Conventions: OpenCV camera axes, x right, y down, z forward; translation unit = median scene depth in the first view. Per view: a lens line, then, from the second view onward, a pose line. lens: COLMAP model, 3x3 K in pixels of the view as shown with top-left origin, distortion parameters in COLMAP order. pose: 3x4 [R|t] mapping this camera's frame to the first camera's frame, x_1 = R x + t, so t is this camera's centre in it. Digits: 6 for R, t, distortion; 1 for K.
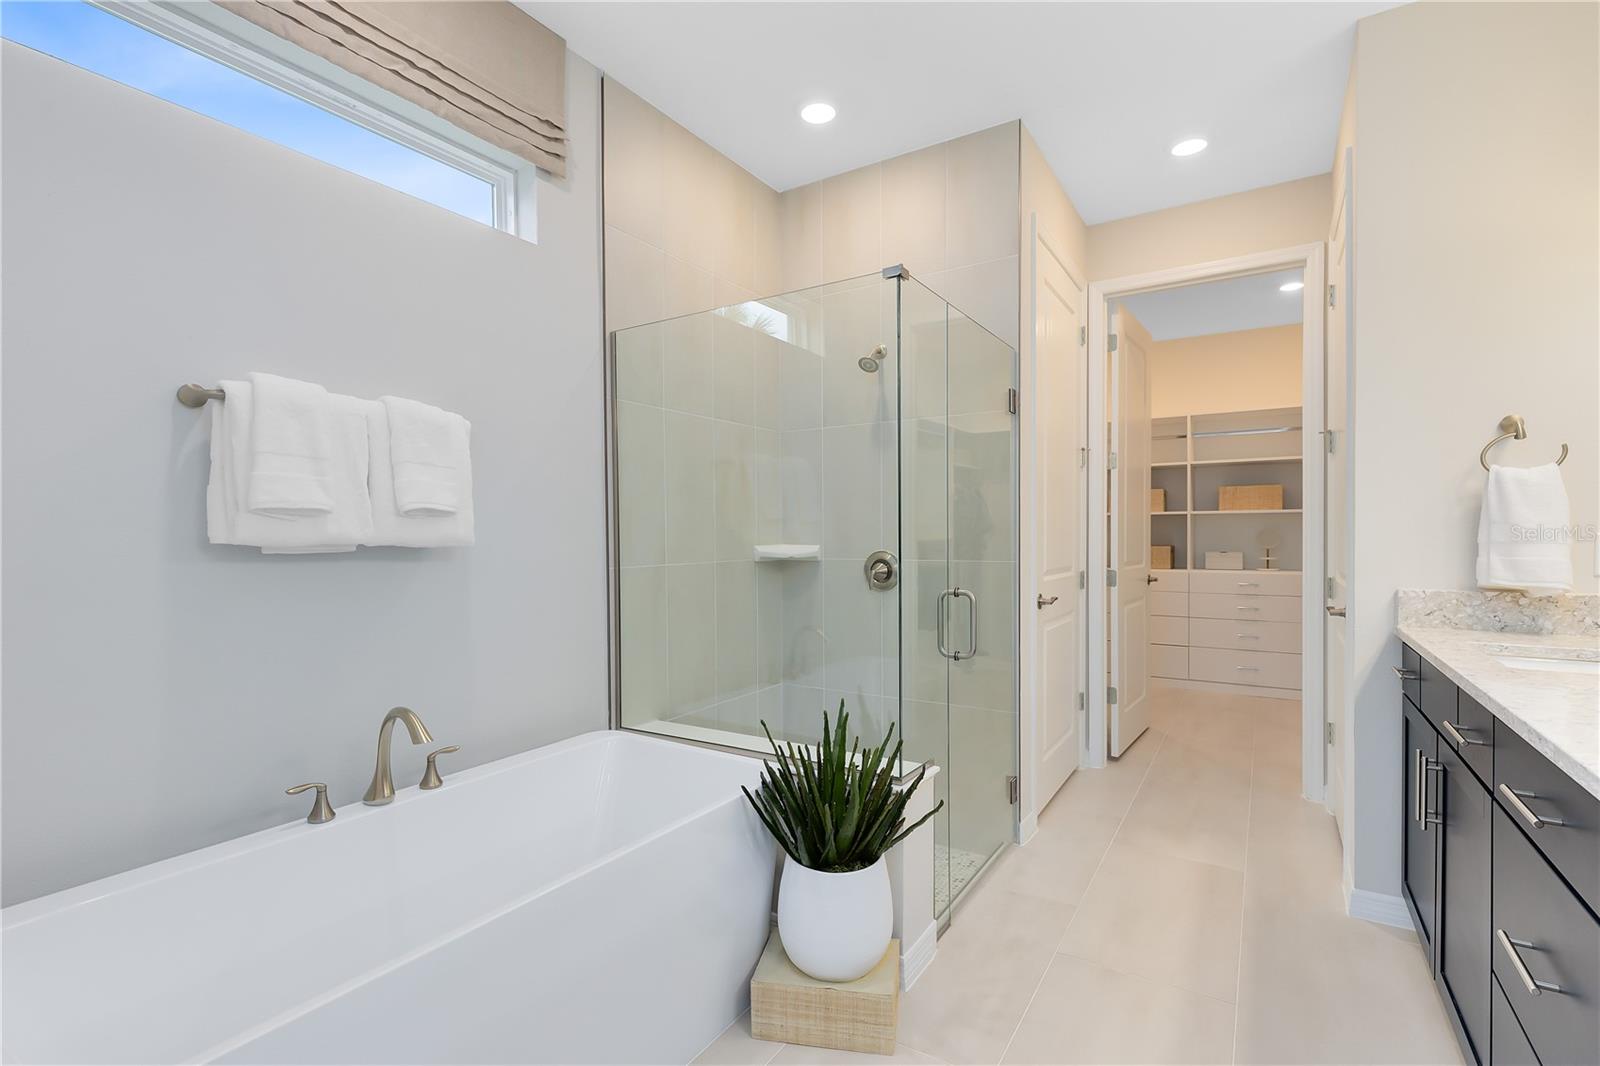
lens RADIAL K [[730.6, 0, 791.3], [0, 730.6, 544.0], [0, 0, 1]] dist [0.010650, 0.000299]
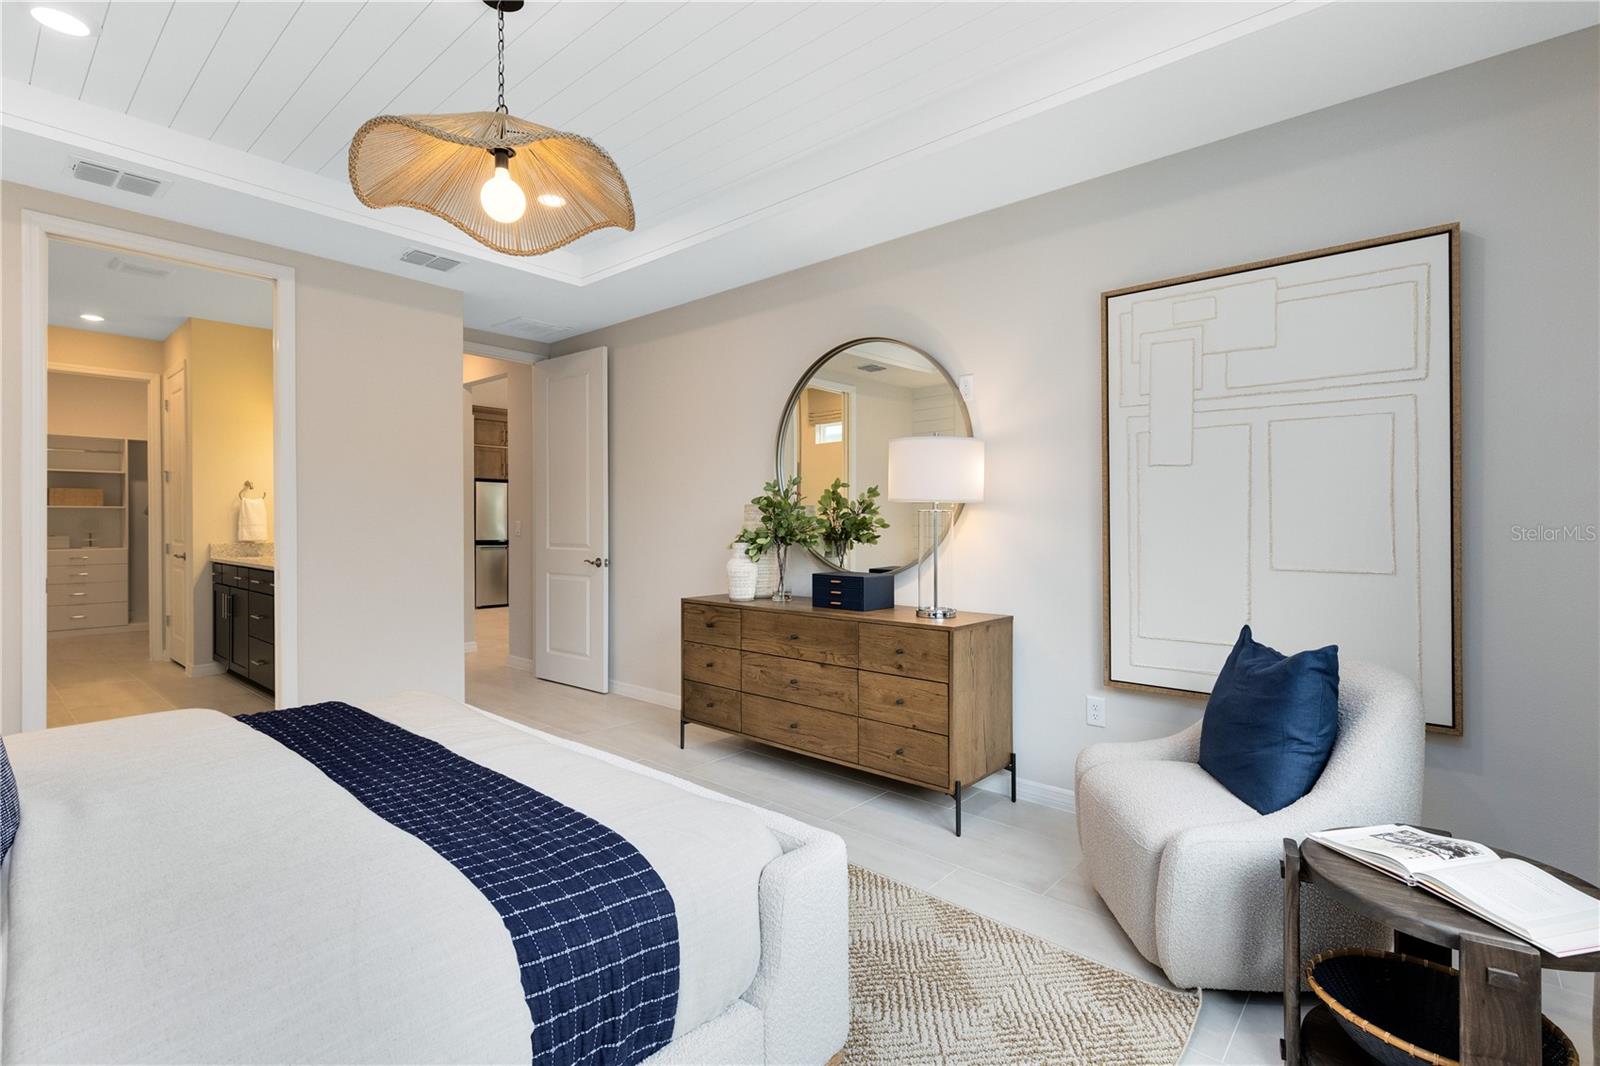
lens RADIAL K [[730.6, 0, 803.3], [0, 730.6, 526.0], [0, 0, 1]] dist [0.010650, 0.000299]
pose [[0.135515, -0.000575, 0.990775, -1.130725], [0.013291, 0.999911, -0.001238, 0.024854], [-0.990686, 0.013336, 0.135511, -1.100228]]
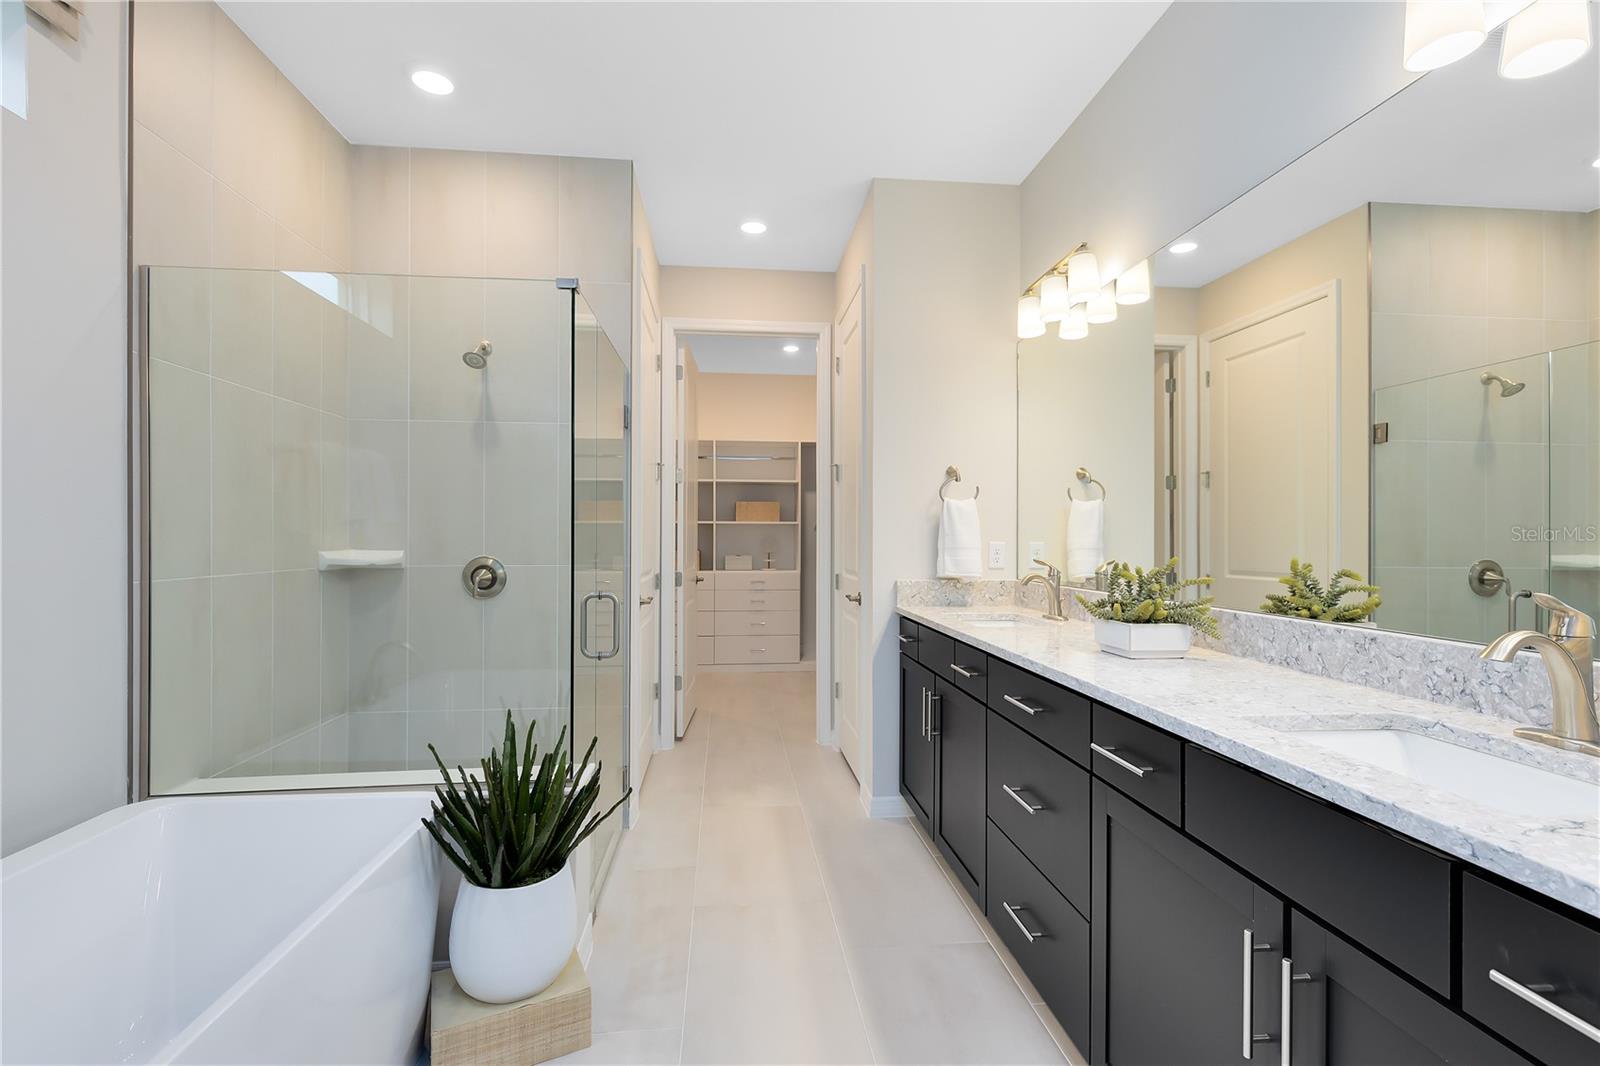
lens RADIAL K [[730.6, 0, 786.6], [0, 730.6, 534.7], [0, 0, 1]] dist [0.010650, 0.000299]
pose [[0.788670, 0.011347, 0.614712, -0.173641], [0.000749, 0.999811, -0.019417, 0.000005], [-0.614816, 0.015774, 0.788513, 0.004529]]
